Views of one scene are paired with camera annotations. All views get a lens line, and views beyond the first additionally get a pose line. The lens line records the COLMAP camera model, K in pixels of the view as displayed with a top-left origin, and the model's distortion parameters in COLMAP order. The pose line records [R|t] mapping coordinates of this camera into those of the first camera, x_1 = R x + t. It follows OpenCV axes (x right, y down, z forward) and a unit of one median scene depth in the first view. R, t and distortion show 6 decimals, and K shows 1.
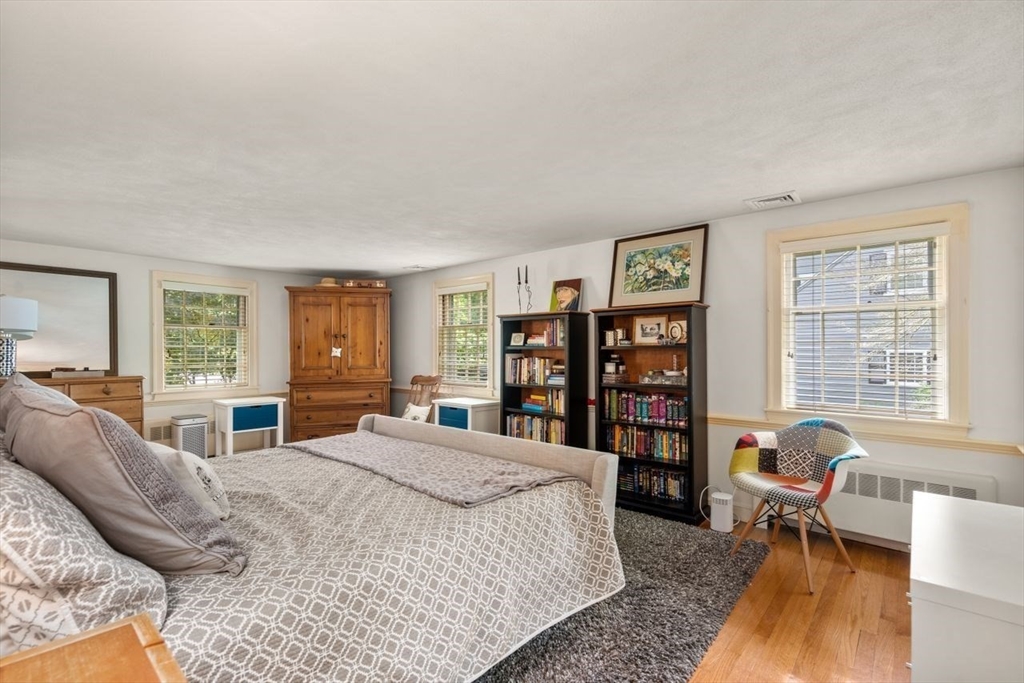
lens RADIAL K [[468.2, 0, 510.9], [0, 468.2, 345.6], [0, 0, 1]] dist [-0.002821, -0.000283]
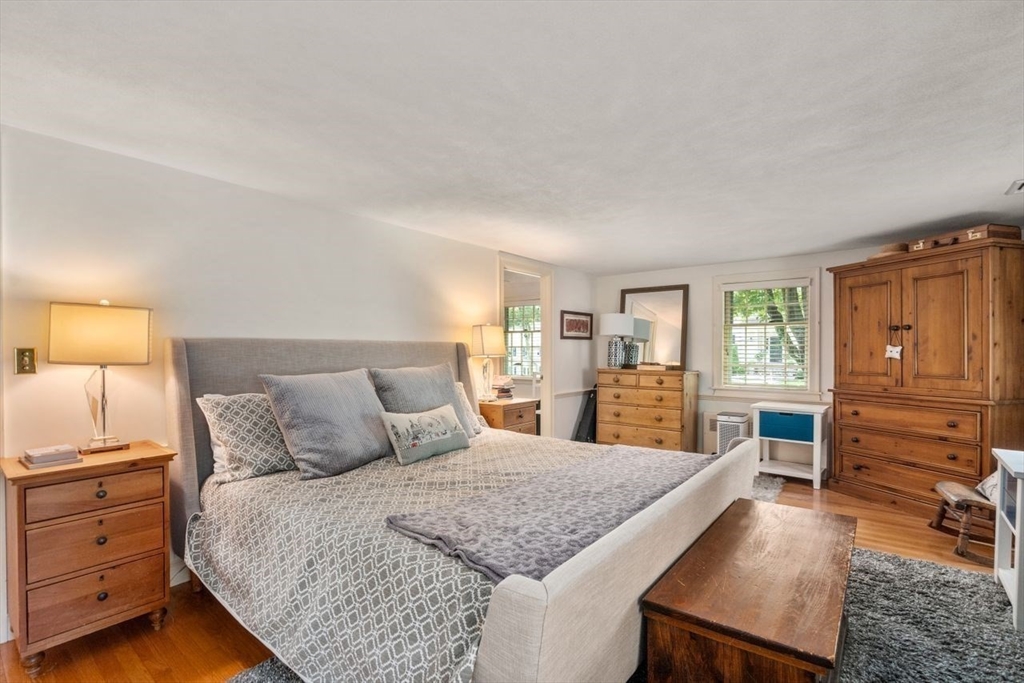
lens RADIAL K [[468.2, 0, 511.6], [0, 468.2, 349.0], [0, 0, 1]] dist [-0.002821, -0.000283]
pose [[0.054579, -0.002105, -0.998507, 0.274030], [0.006121, 0.999980, -0.001773, 0.008039], [0.998491, -0.006016, 0.054591, 0.413672]]
